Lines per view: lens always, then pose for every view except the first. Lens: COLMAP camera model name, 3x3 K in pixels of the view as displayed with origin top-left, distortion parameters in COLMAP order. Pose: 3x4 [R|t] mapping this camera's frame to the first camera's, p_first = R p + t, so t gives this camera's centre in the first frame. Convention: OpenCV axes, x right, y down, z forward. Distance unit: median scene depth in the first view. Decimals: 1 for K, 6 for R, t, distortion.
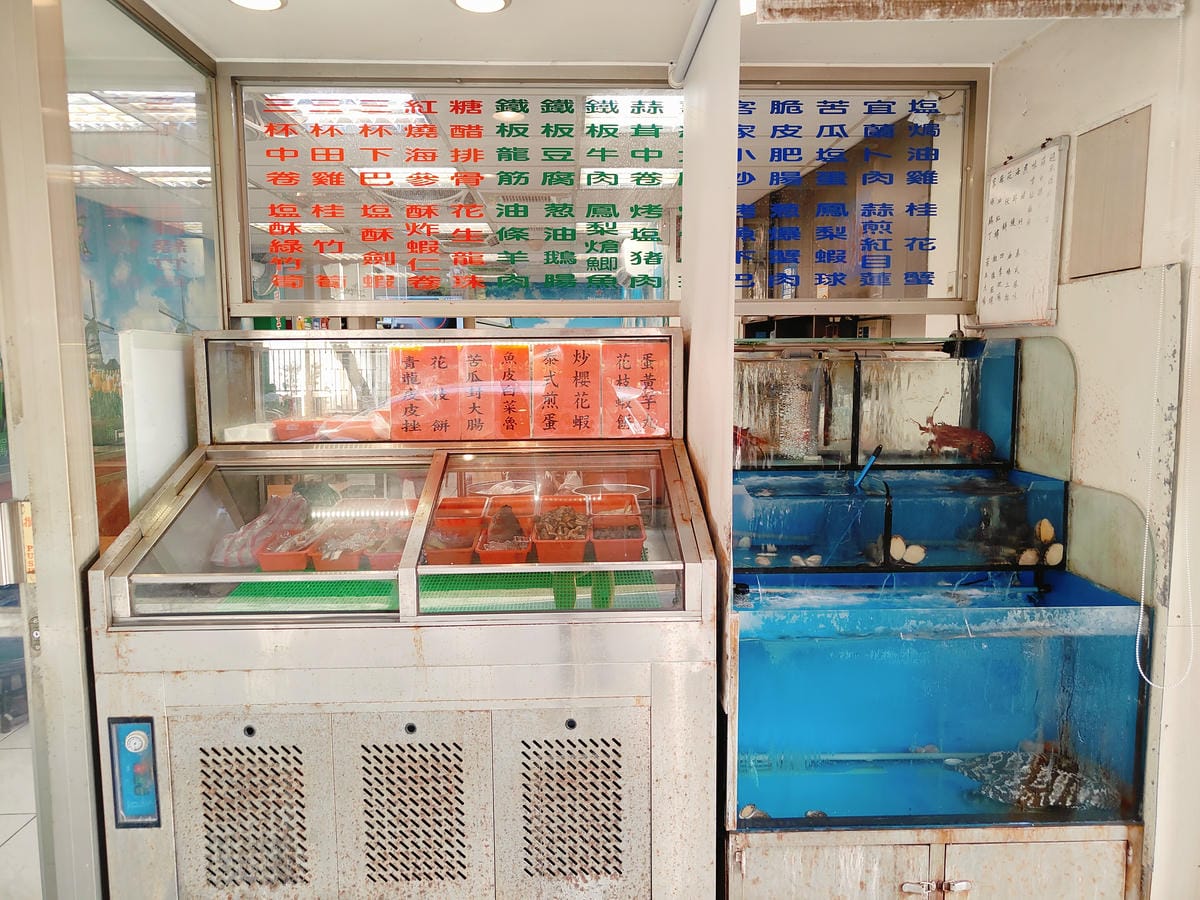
lens RADIAL K [[829.8, 0, 599.8], [0, 829.8, 443.5], [0, 0, 1]] dist [0.003161, -0.020354]
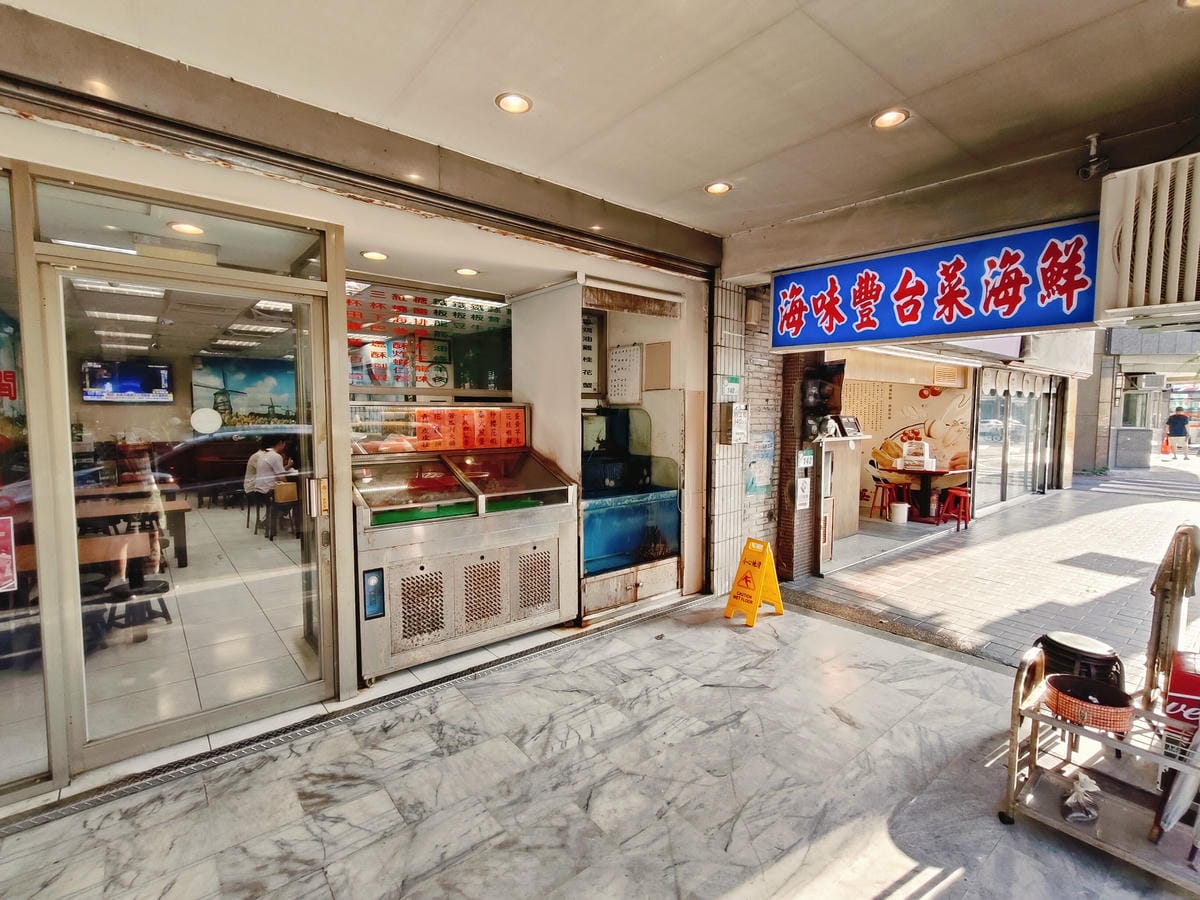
lens RADIAL K [[561.7, 0, 601.3], [0, 561.7, 453.9], [0, 0, 1]] dist [-0.003294, -0.000068]
pose [[0.794488, -0.037578, 0.606116, -0.958230], [0.055257, 0.998417, -0.010530, 0.057295], [-0.604761, 0.041858, 0.795306, -0.621155]]
